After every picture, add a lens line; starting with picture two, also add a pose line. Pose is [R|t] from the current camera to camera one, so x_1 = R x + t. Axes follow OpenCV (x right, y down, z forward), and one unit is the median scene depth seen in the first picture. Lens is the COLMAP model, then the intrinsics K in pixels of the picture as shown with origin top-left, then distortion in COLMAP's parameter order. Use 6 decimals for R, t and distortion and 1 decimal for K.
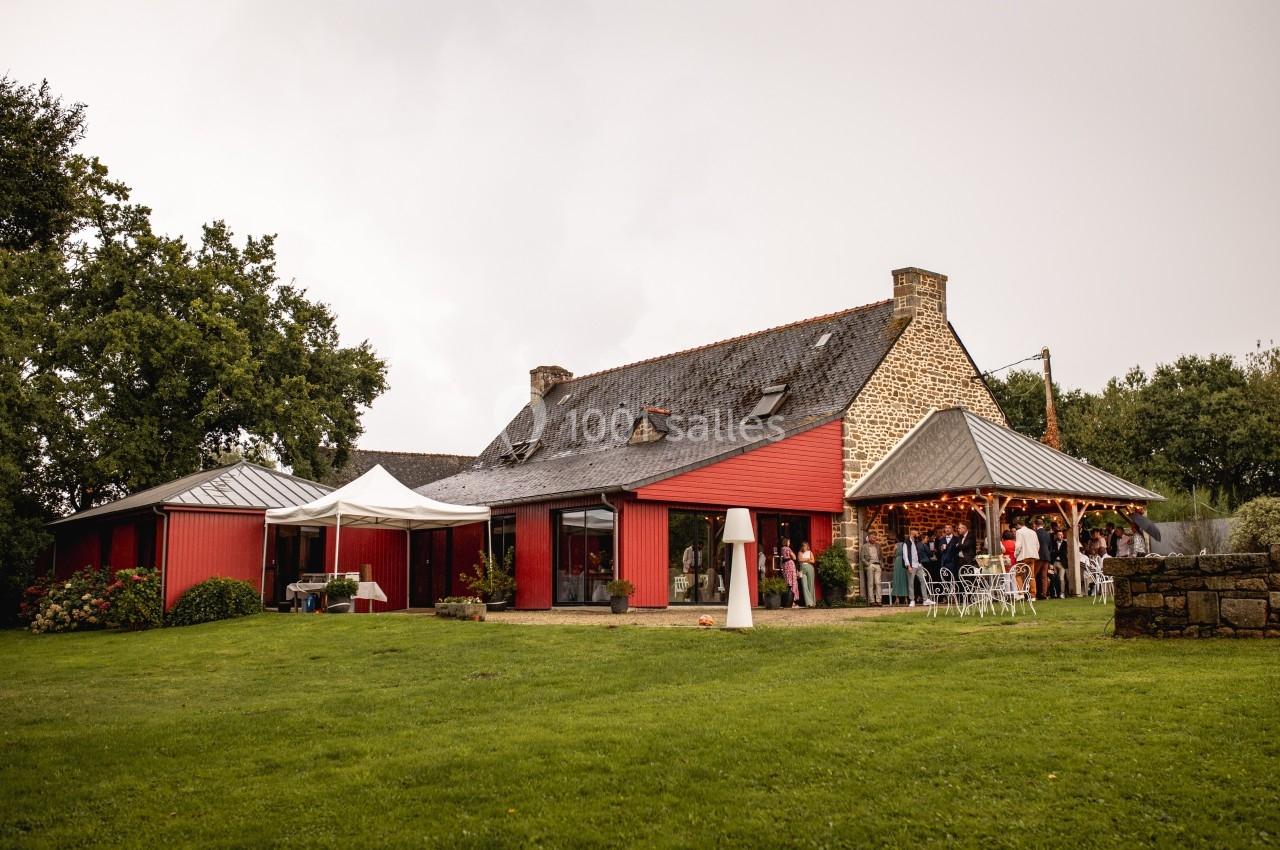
lens RADIAL K [[1196.7, 0, 640.0], [0, 1196.7, 425.0], [0, 0, 1]] dist [-0.046270, 0.006075]
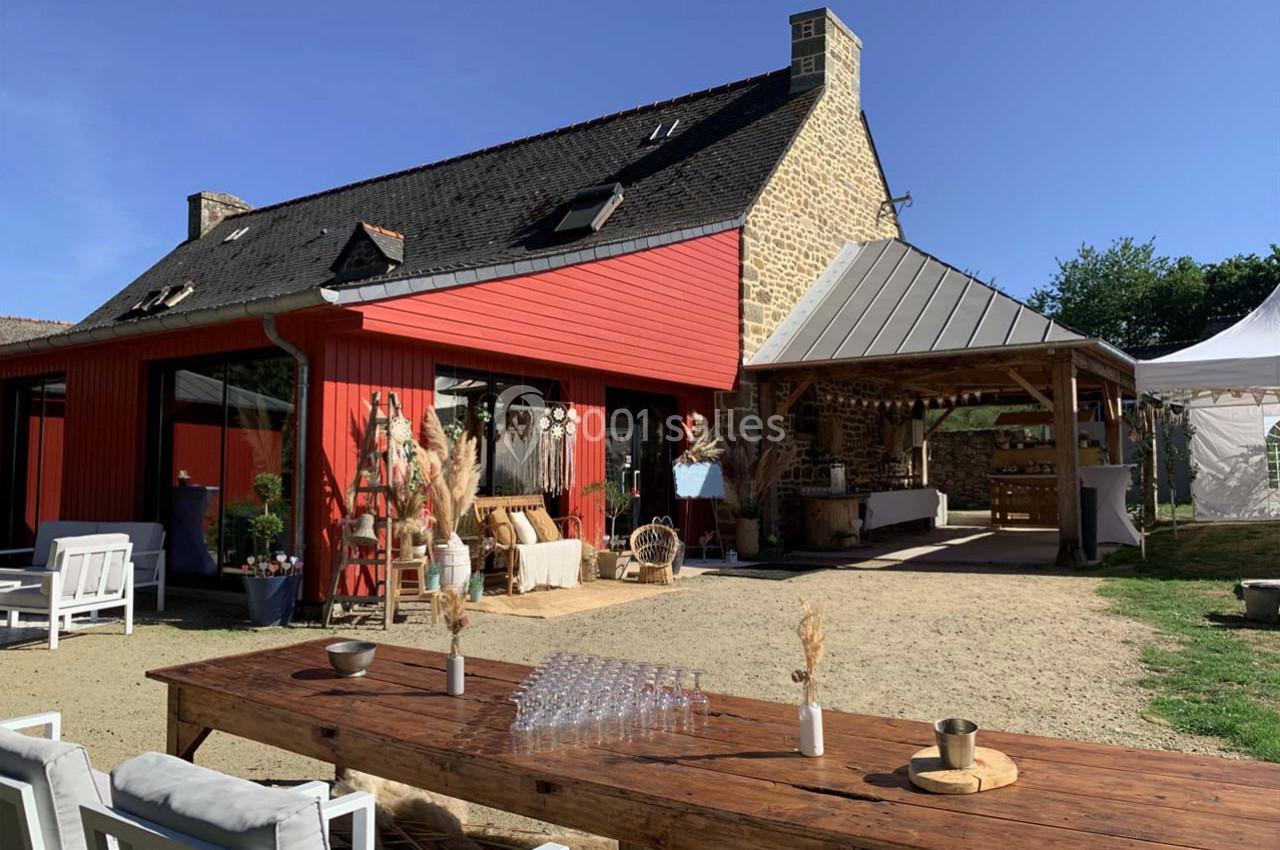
lens RADIAL K [[954.2, 0, 675.6], [0, 954.2, 420.7], [0, 0, 1]] dist [0.046402, -0.001035]
pose [[0.948760, 0.018099, 0.315480, -0.002935], [-0.043766, 0.996263, 0.074467, 0.051728], [-0.312953, -0.084459, 0.946006, 0.548659]]
